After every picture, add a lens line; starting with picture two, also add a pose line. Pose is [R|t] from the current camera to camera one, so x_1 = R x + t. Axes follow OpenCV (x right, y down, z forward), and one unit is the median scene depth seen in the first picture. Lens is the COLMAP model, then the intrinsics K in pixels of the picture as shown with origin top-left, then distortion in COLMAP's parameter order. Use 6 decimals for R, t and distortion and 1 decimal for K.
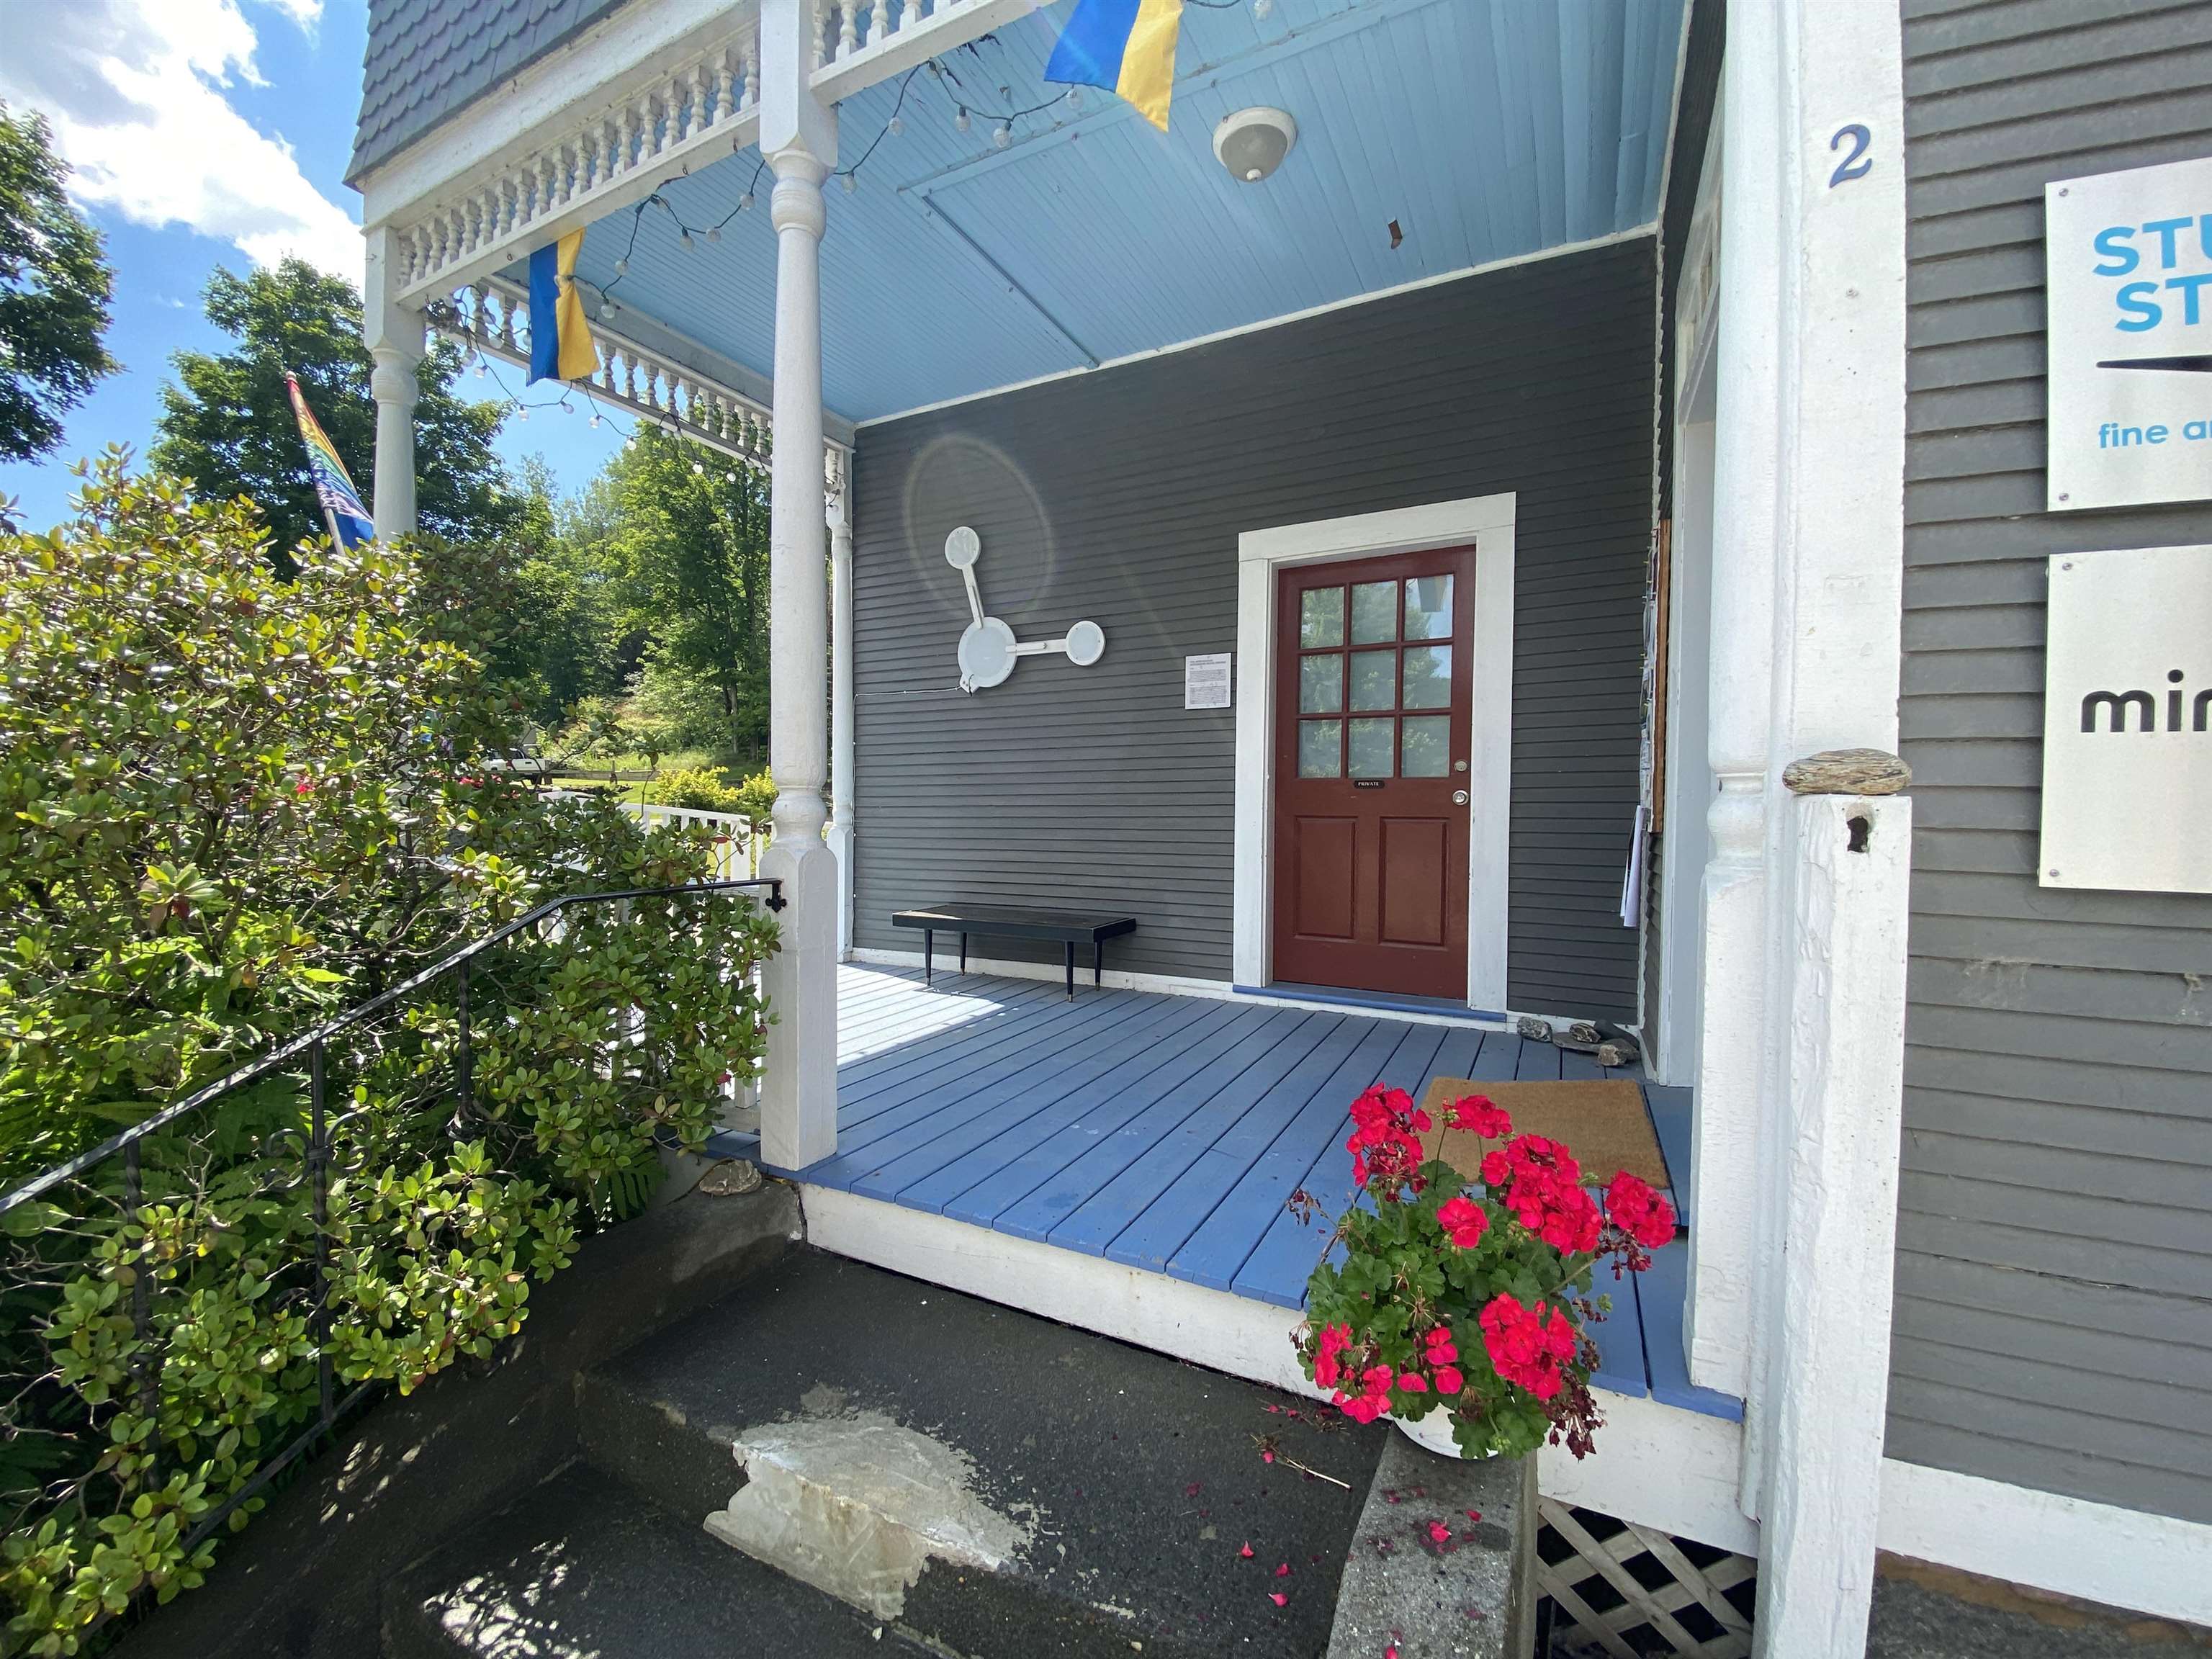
lens RADIAL K [[892.7, 0, 1100.2], [0, 892.7, 829.0], [0, 0, 1]] dist [-0.047945, -0.003567]
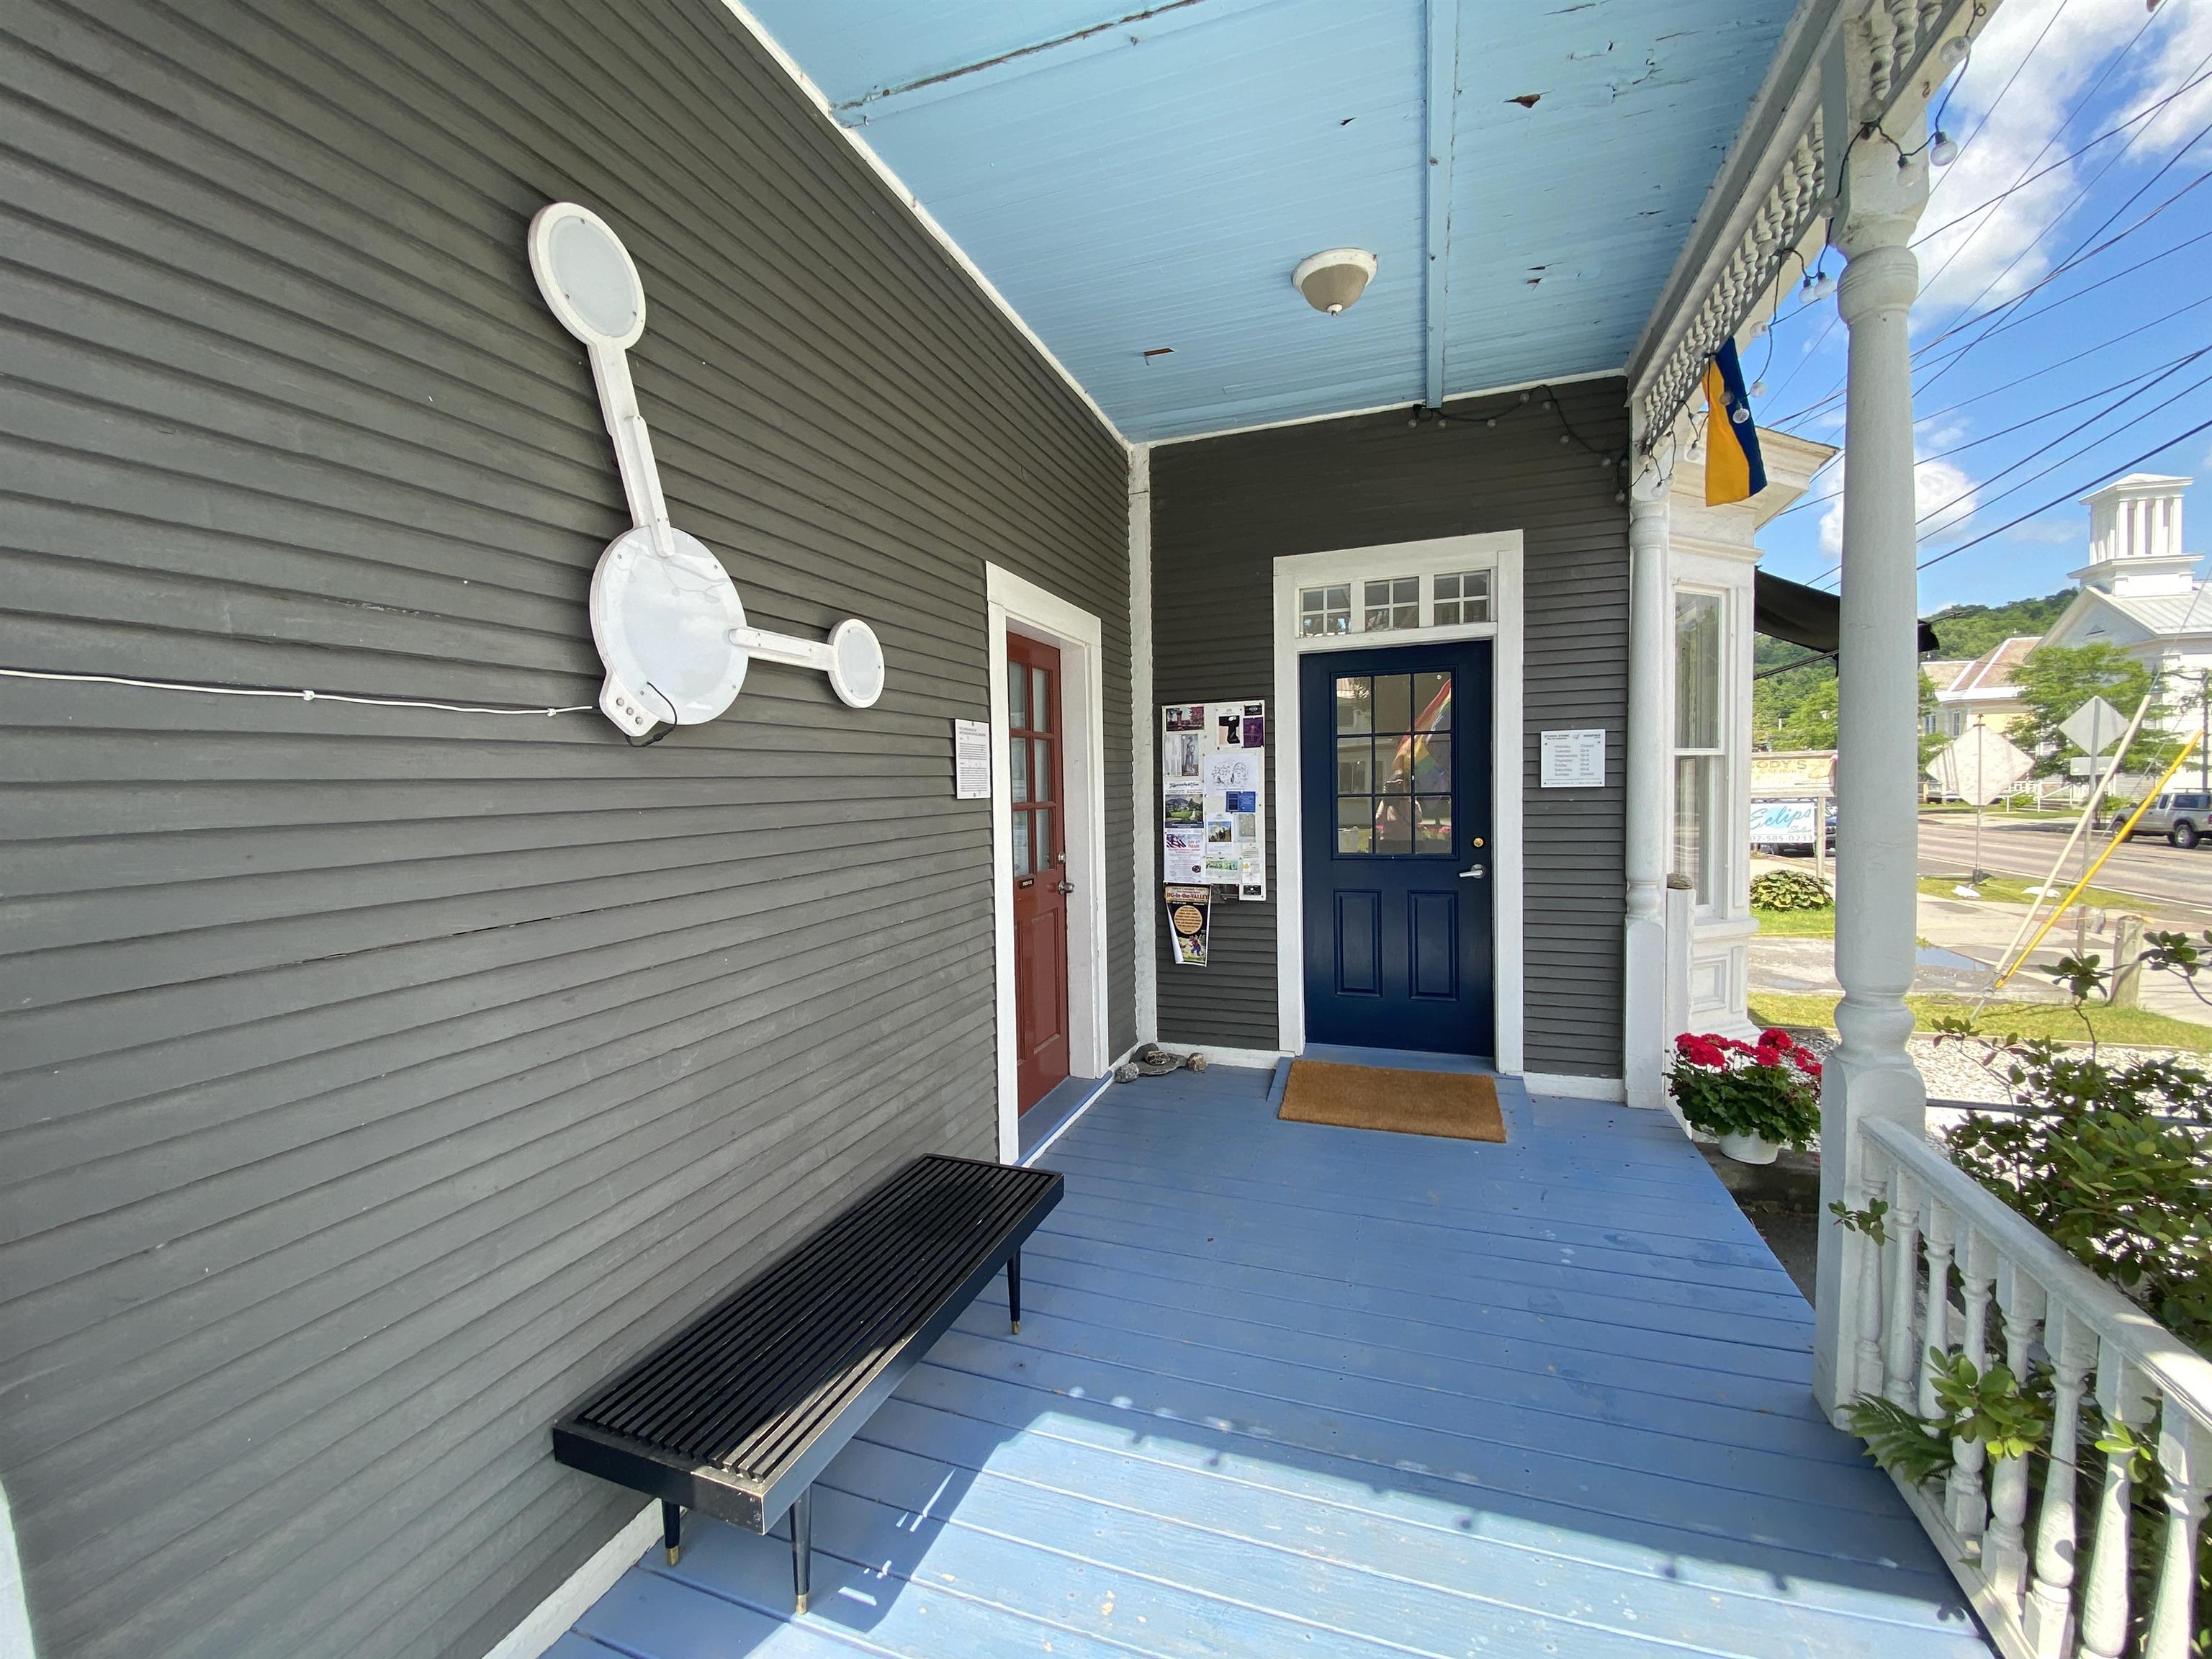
lens RADIAL K [[892.7, 0, 1099.3], [0, 892.7, 820.1], [0, 0, 1]] dist [-0.047945, -0.003567]
pose [[-0.123737, -0.041541, 0.991445, -0.572929], [0.036760, 0.998246, 0.046414, -0.148769], [-0.991634, 0.042189, -0.121993, 0.996546]]
